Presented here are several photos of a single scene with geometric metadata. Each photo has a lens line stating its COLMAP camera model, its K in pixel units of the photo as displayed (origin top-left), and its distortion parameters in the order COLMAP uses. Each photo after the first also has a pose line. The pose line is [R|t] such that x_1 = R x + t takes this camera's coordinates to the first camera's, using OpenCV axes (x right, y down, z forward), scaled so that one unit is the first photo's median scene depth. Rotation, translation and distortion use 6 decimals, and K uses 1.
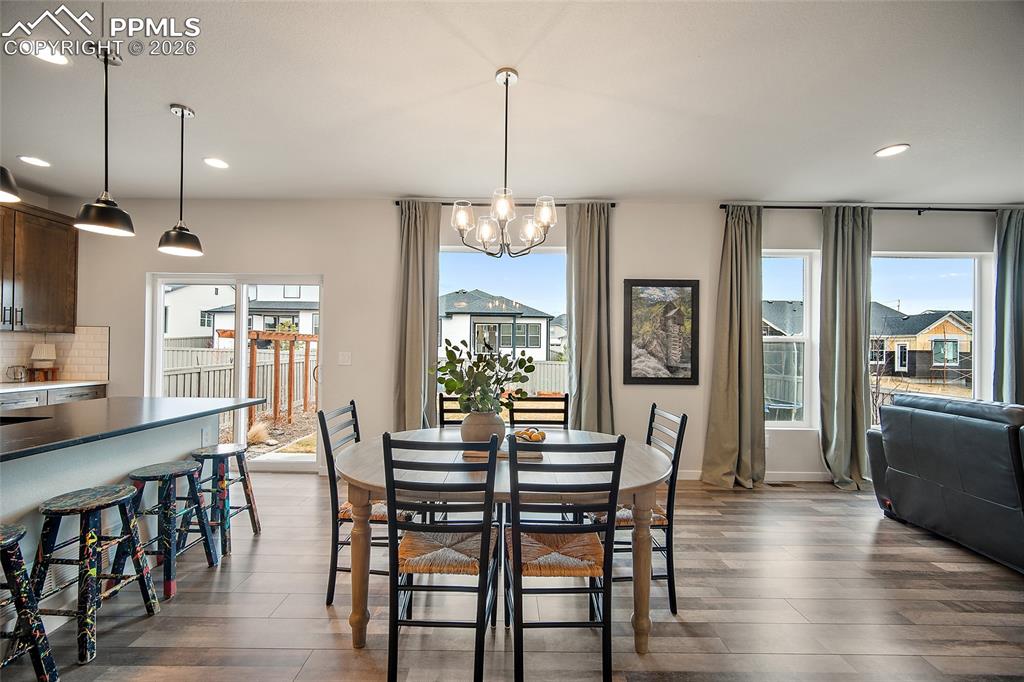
lens RADIAL K [[404.1, 0, 507.4], [0, 404.1, 346.7], [0, 0, 1]] dist [-0.001305, 0.001072]
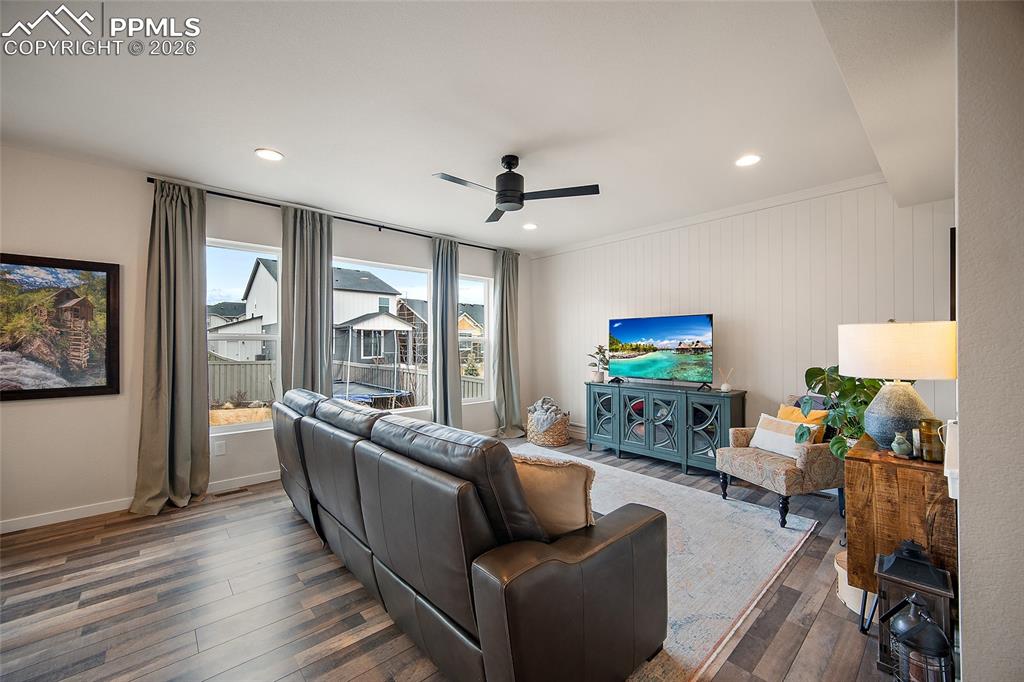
lens RADIAL K [[404.1, 0, 503.9], [0, 404.1, 344.3], [0, 0, 1]] dist [-0.001305, 0.001072]
pose [[0.749272, -0.012748, 0.662140, 0.515319], [0.006805, 0.999910, 0.011550, -0.008997], [-0.662228, -0.004148, 0.749291, -0.117905]]
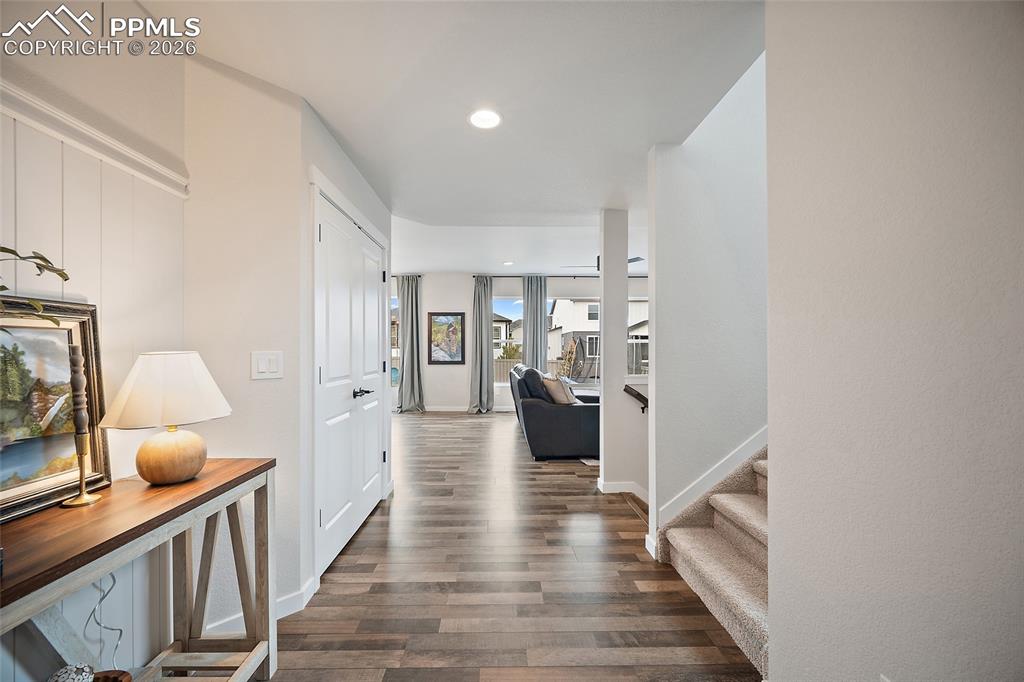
lens RADIAL K [[404.1, 0, 502.9], [0, 404.1, 350.6], [0, 0, 1]] dist [-0.001305, 0.001072]
pose [[0.999701, -0.013677, 0.020291, 0.622959], [0.013569, 0.999893, 0.005461, 0.017542], [-0.020364, -0.005184, 0.999779, -1.026967]]
